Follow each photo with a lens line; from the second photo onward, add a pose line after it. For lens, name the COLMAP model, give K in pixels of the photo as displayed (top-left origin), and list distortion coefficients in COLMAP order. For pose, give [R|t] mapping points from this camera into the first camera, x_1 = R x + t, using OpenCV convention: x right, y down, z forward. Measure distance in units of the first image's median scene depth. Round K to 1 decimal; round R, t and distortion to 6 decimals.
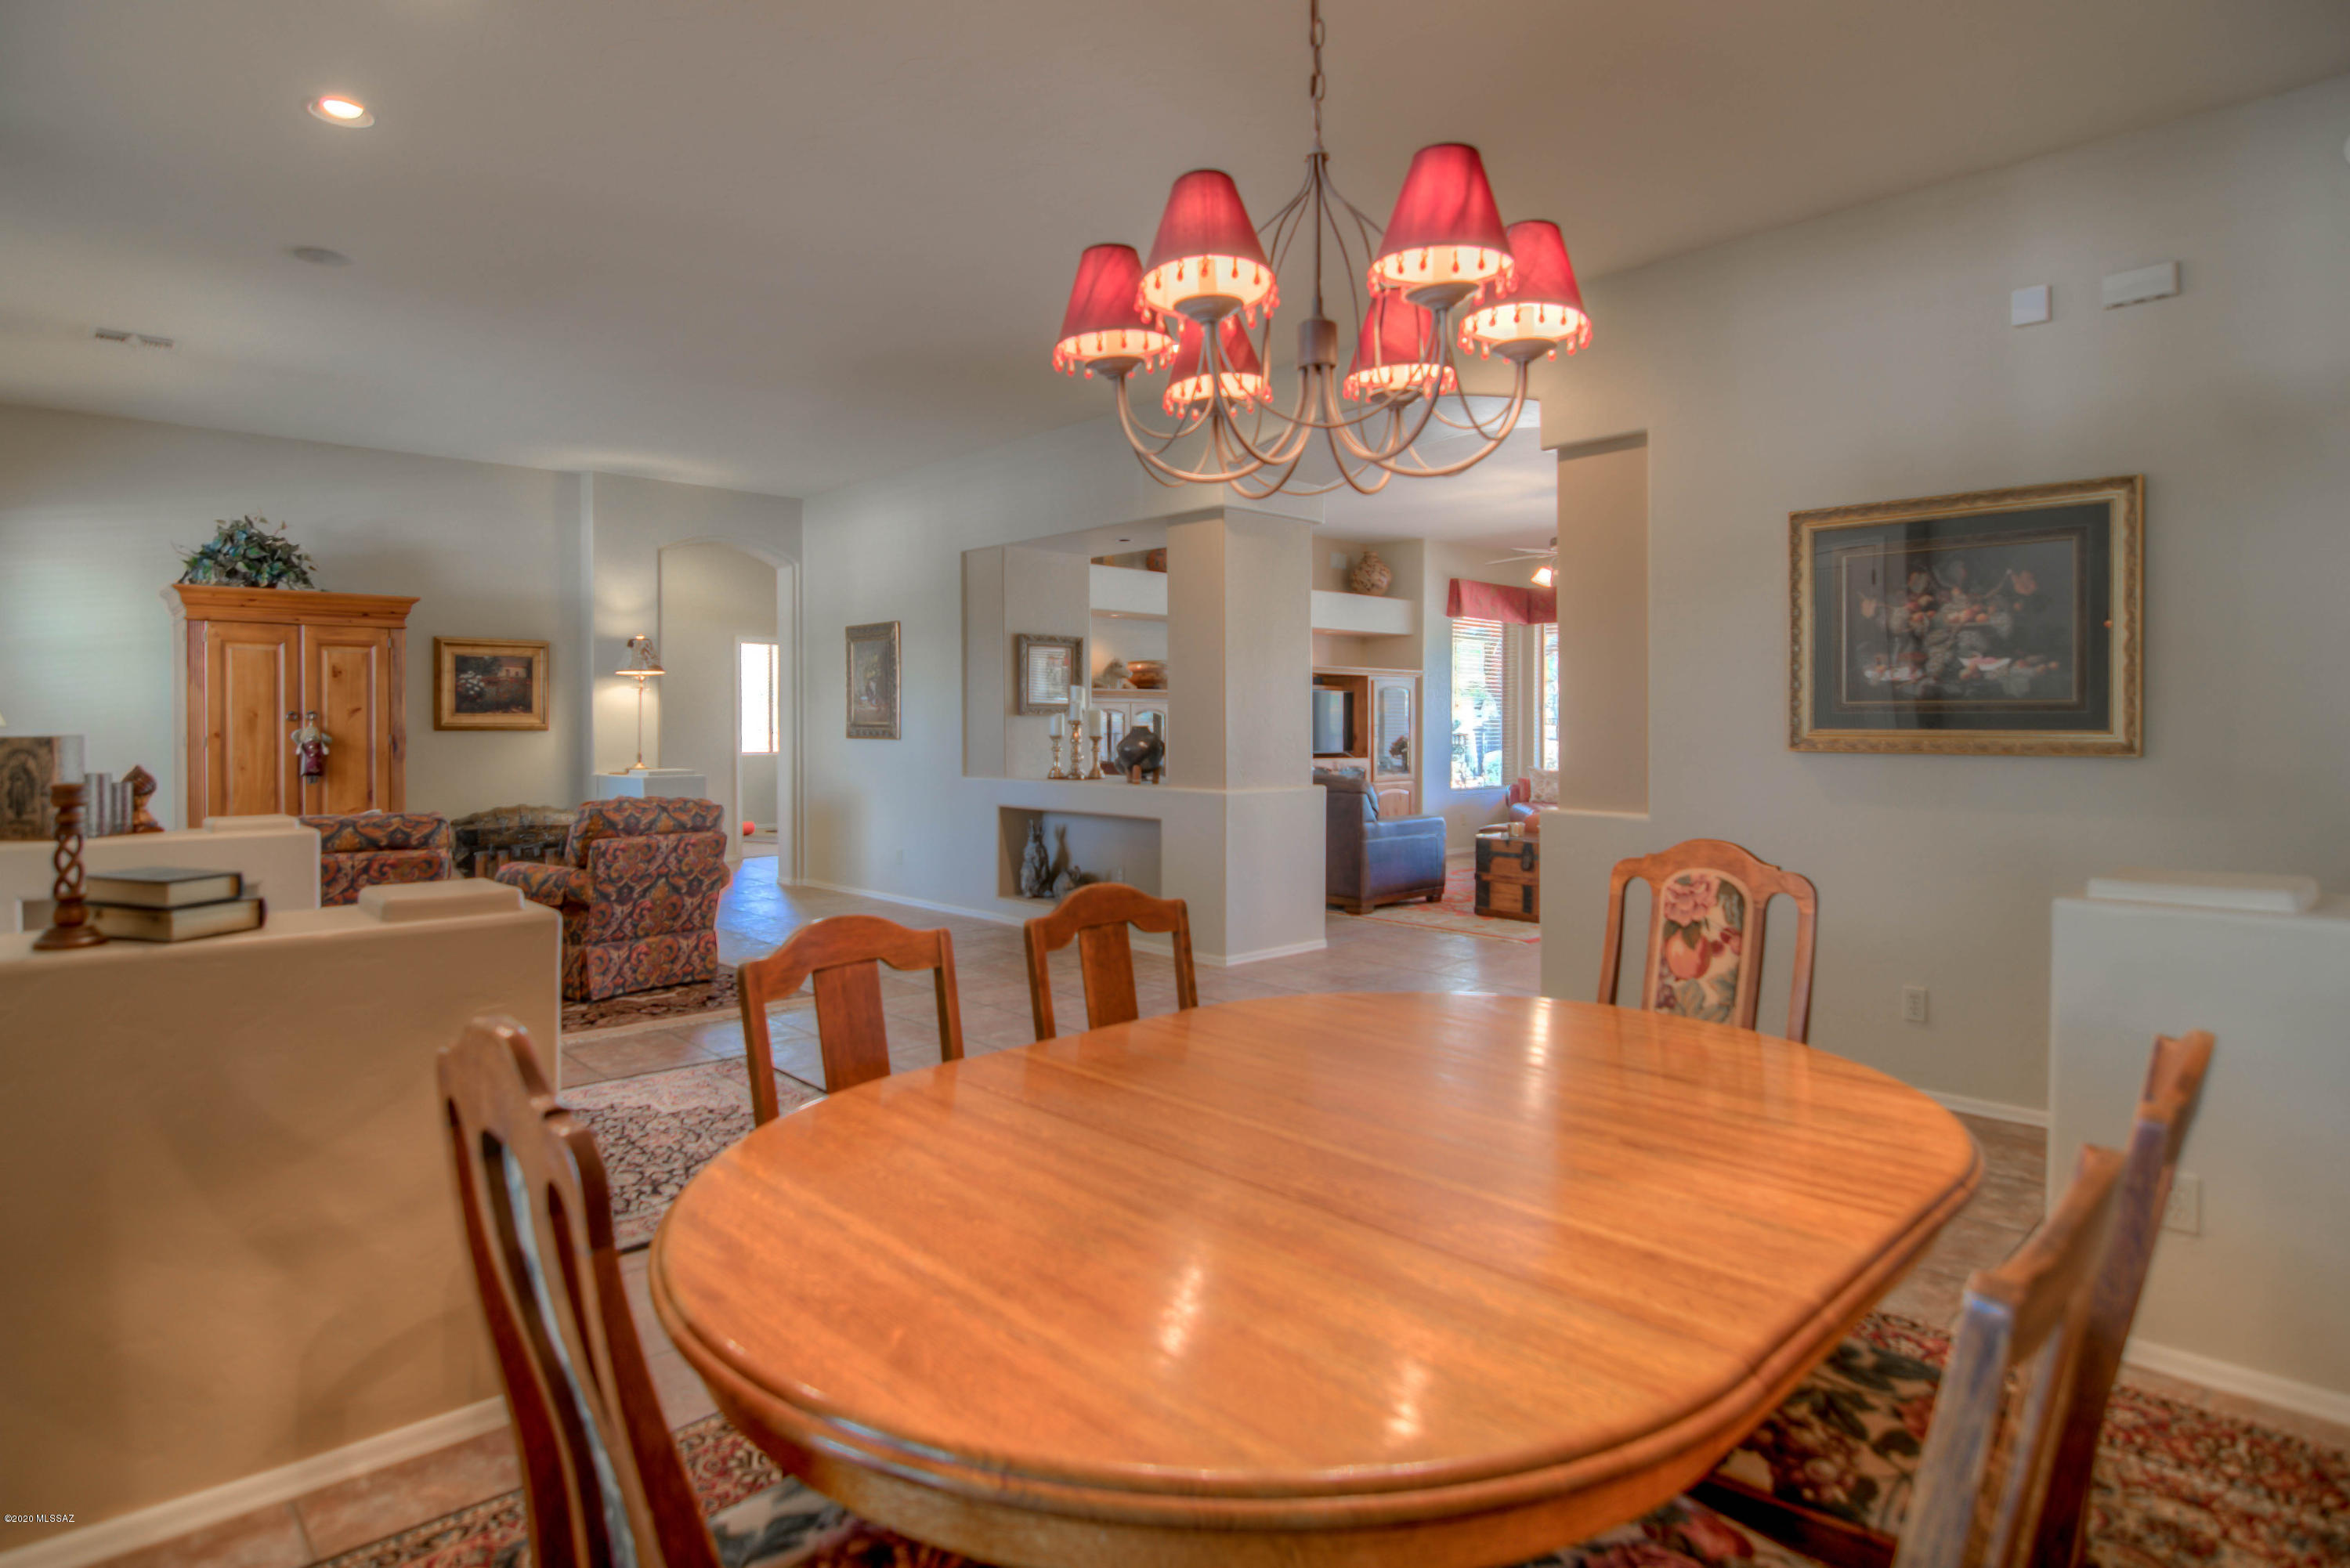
lens RADIAL K [[1254.1, 0, 1119.5], [0, 1254.1, 740.0], [0, 0, 1]] dist [-0.012585, -0.000728]
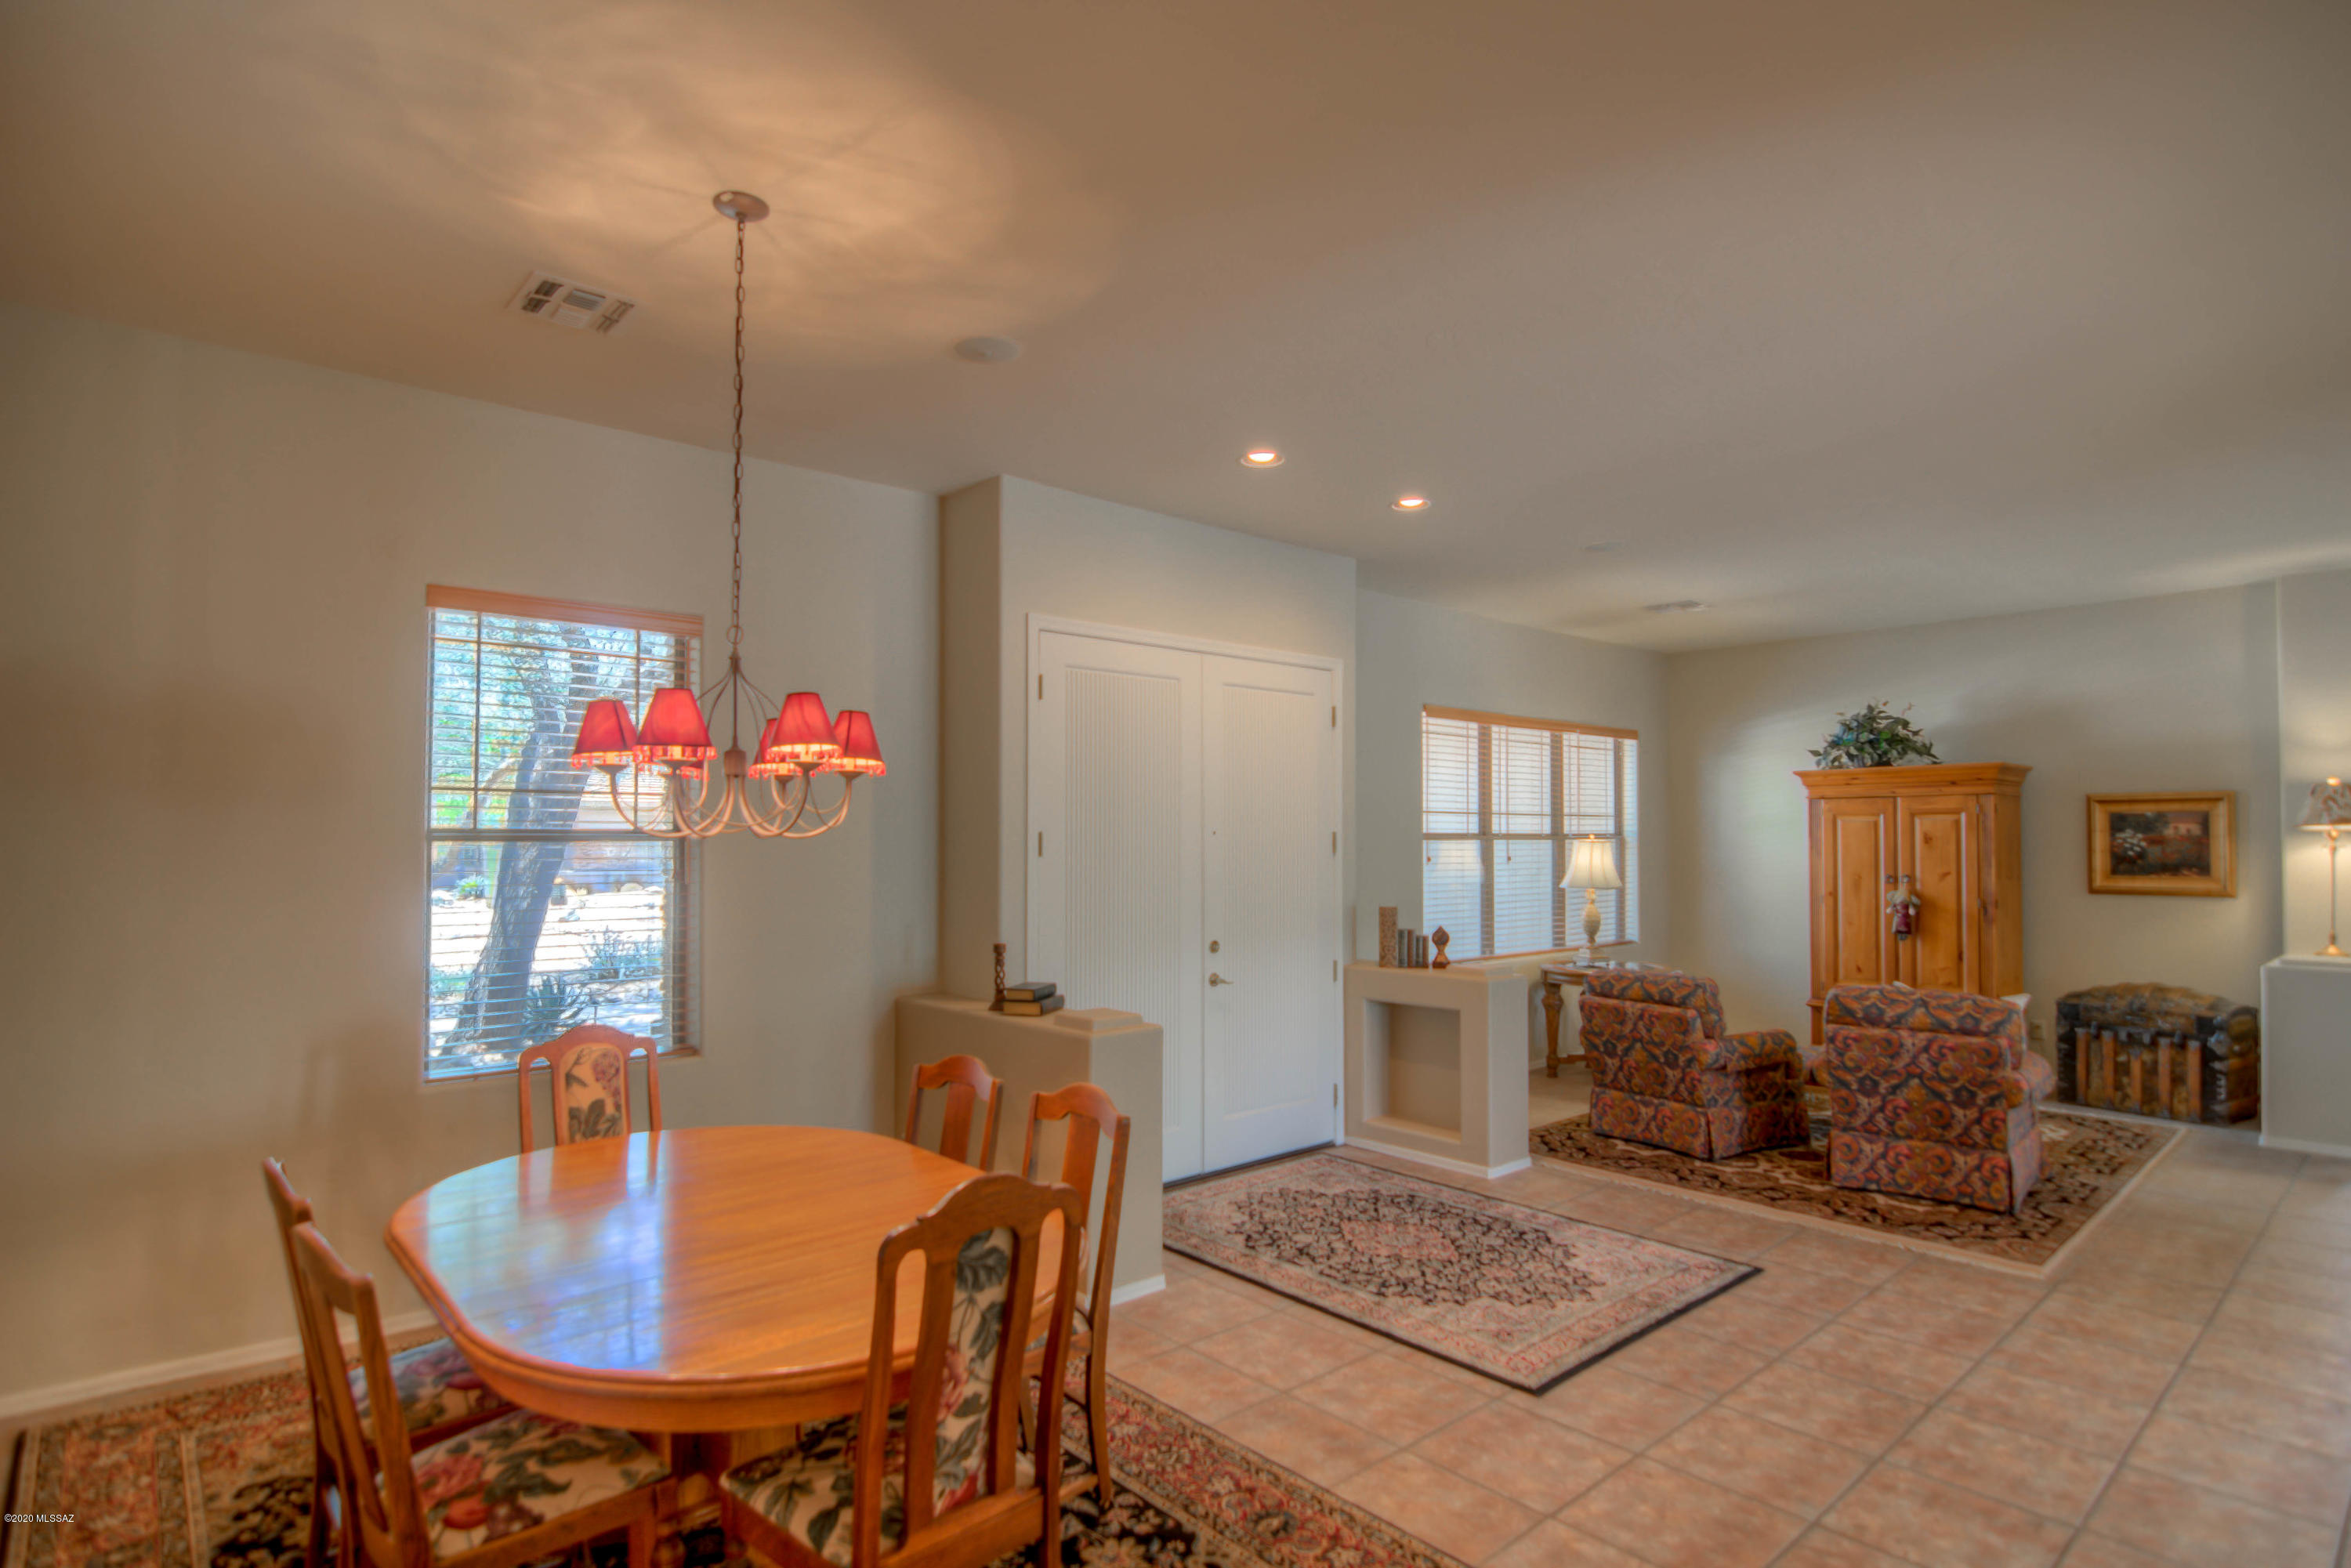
lens RADIAL K [[1198.8, 0, 1172.5], [0, 1198.8, 813.1], [0, 0, 1]] dist [-0.006808, -0.013762]
pose [[-0.008555, -0.021709, -0.999728, 0.377659], [-0.011688, 0.999698, -0.021609, -0.043329], [0.999895, 0.011500, -0.008806, 0.332188]]
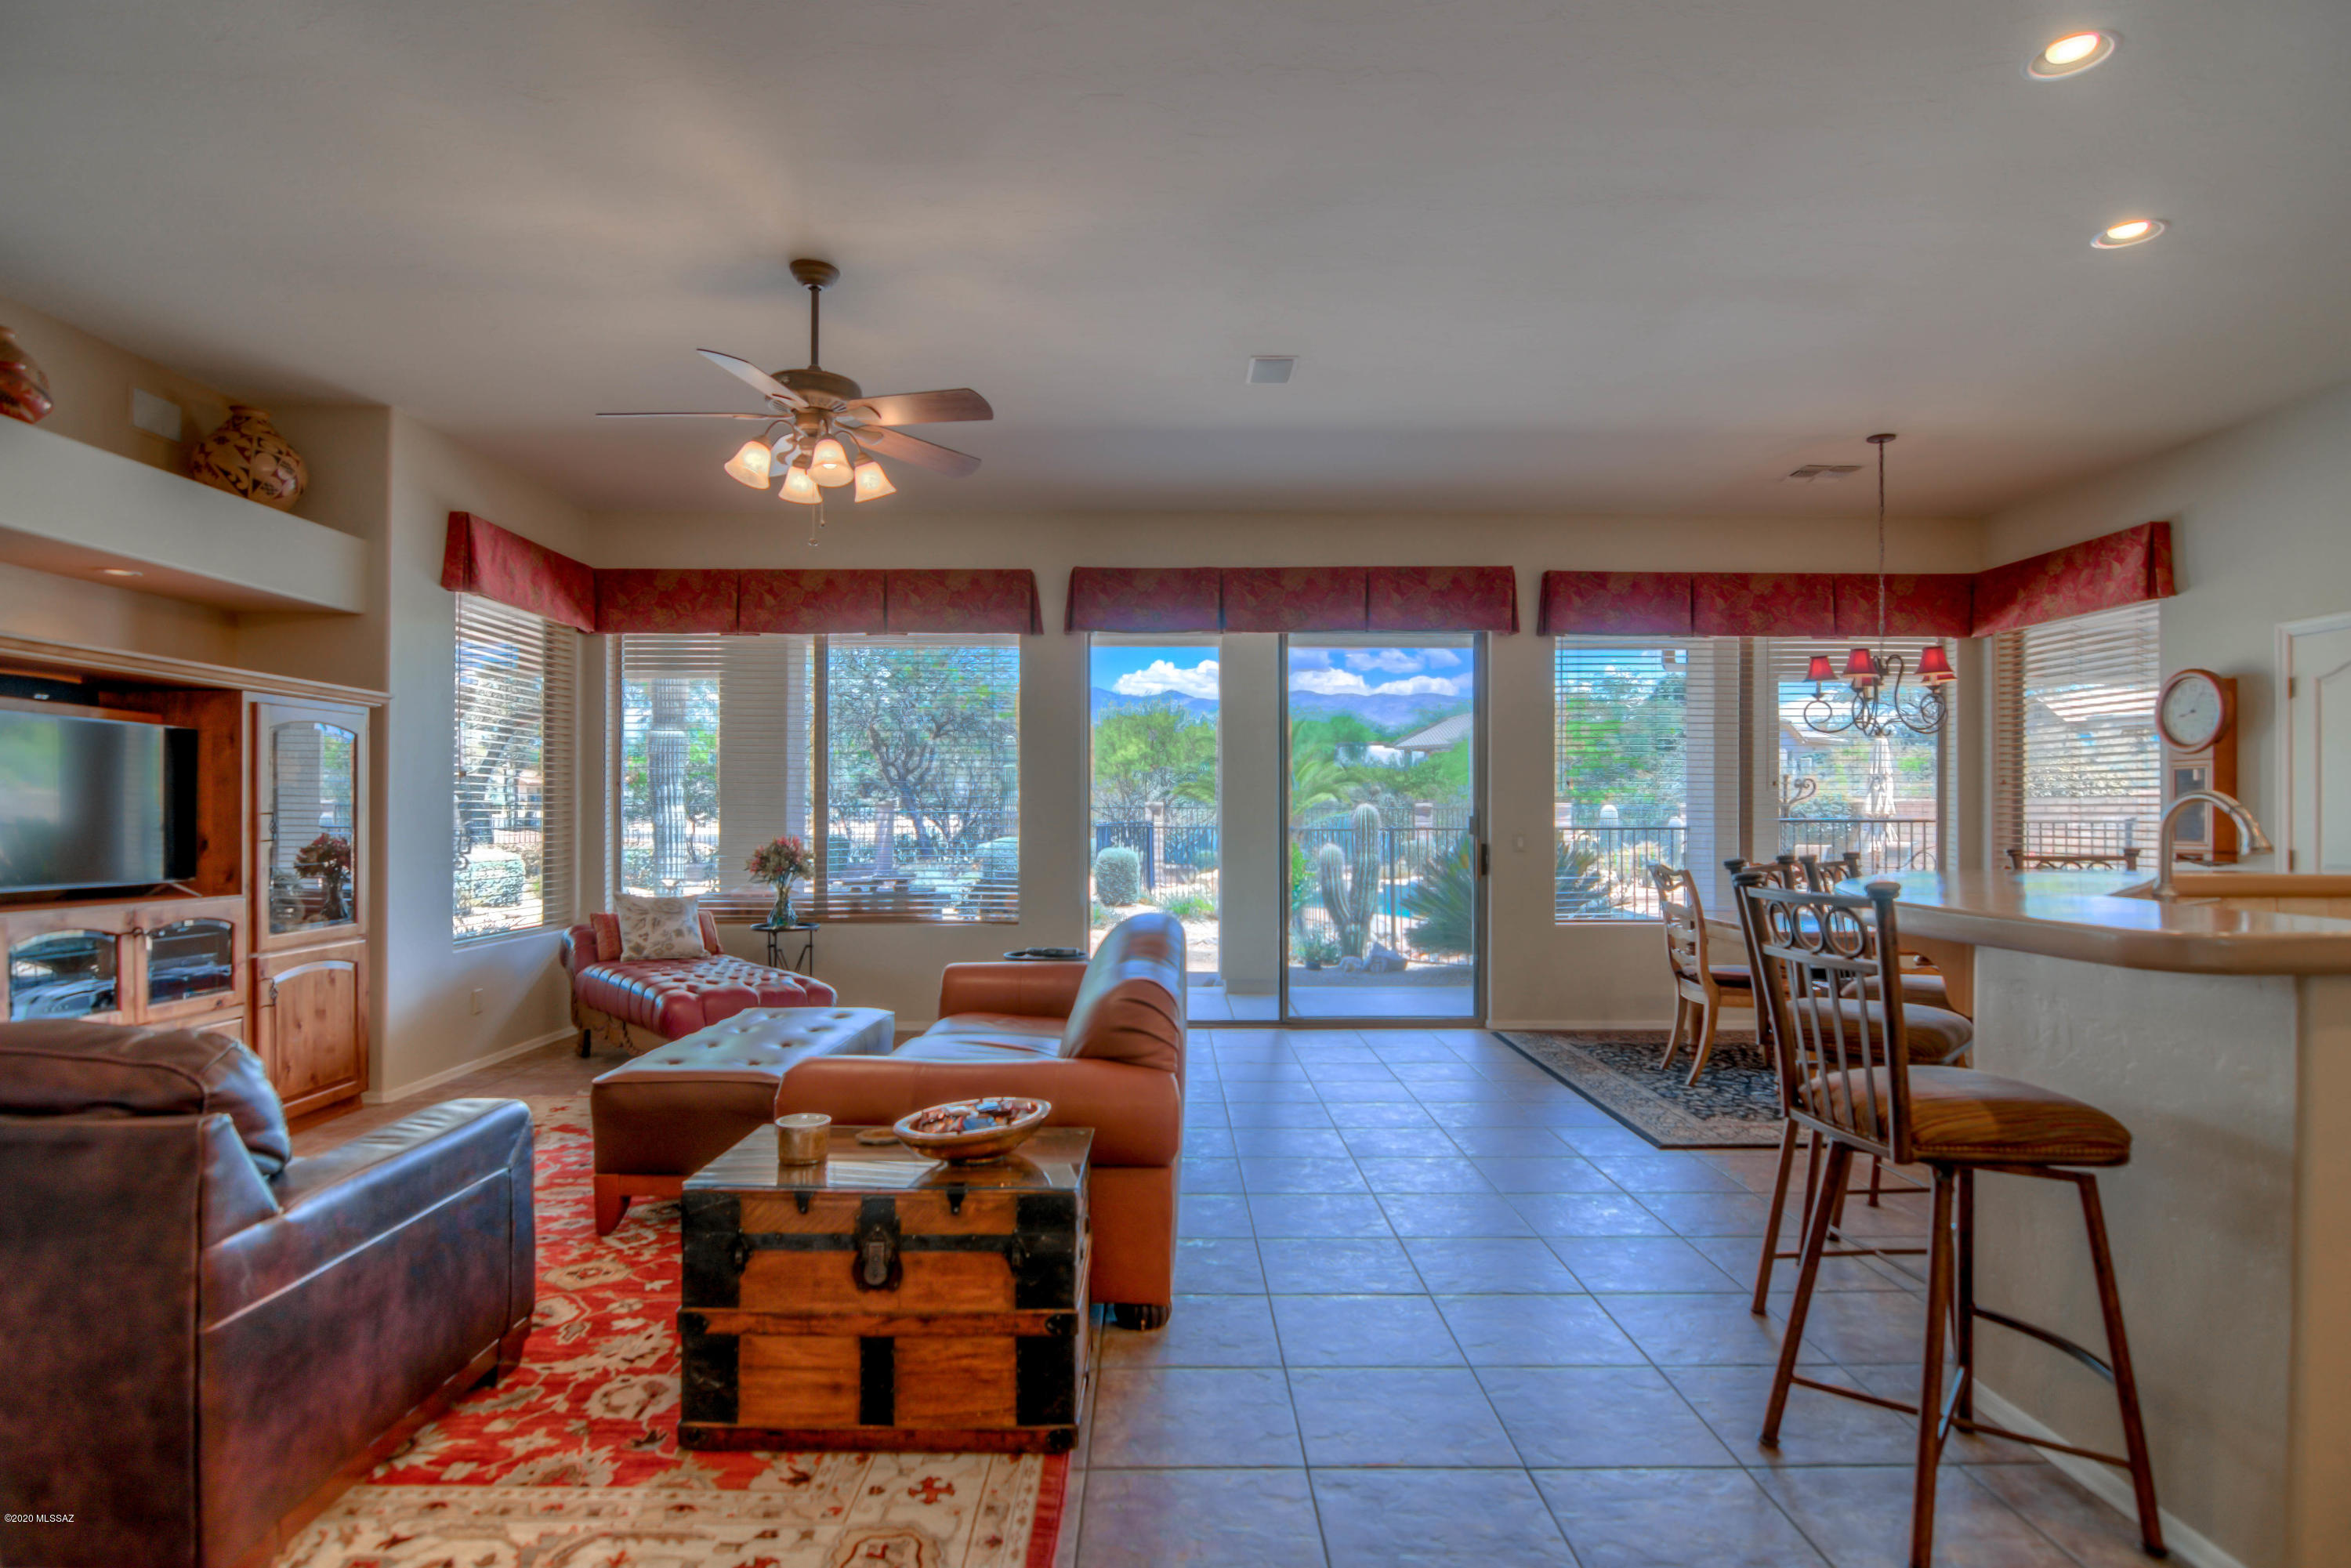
lens RADIAL K [[1223.4, 0, 1171.4], [0, 1223.4, 817.4], [0, 0, 1]] dist [-0.000959, -0.014741]
pose [[0.663773, 0.002725, 0.747929, 0.150374], [0.007330, 0.999922, -0.010148, -0.005981], [-0.747898, 0.012219, 0.663701, 0.743548]]
